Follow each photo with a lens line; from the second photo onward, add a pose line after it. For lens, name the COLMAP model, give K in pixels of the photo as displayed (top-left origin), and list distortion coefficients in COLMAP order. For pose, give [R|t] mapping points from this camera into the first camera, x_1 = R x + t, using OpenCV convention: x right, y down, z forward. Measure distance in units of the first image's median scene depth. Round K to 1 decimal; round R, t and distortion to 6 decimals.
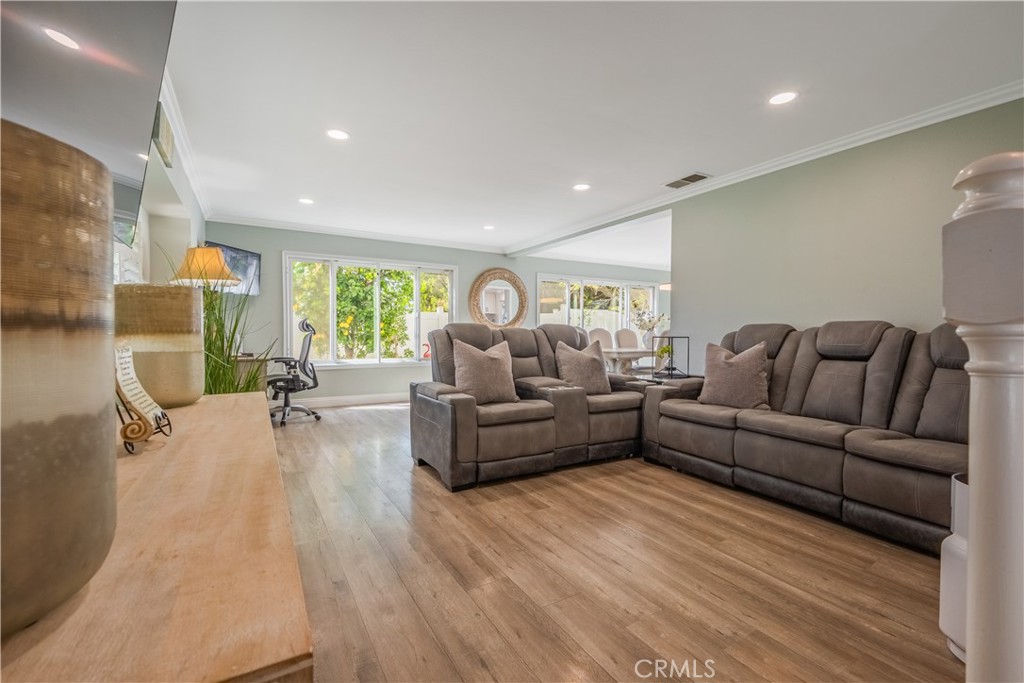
lens RADIAL K [[447.4, 0, 512.0], [0, 447.4, 341.5], [0, 0, 1]] dist [0.001198, 0.000057]
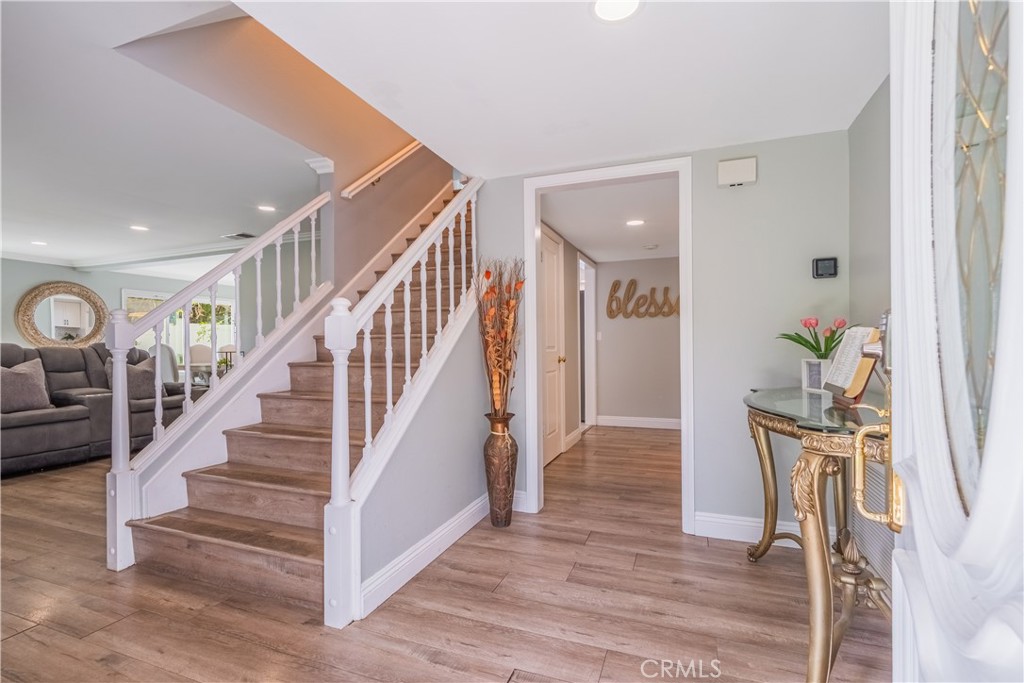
lens RADIAL K [[447.4, 0, 512.0], [0, 447.4, 341.5], [0, 0, 1]] dist [0.001198, 0.000057]
pose [[0.766462, -0.008955, 0.642227, 0.168137], [0.026732, 0.999481, -0.017967, 0.007809], [-0.641733, 0.030939, 0.766304, -0.629382]]
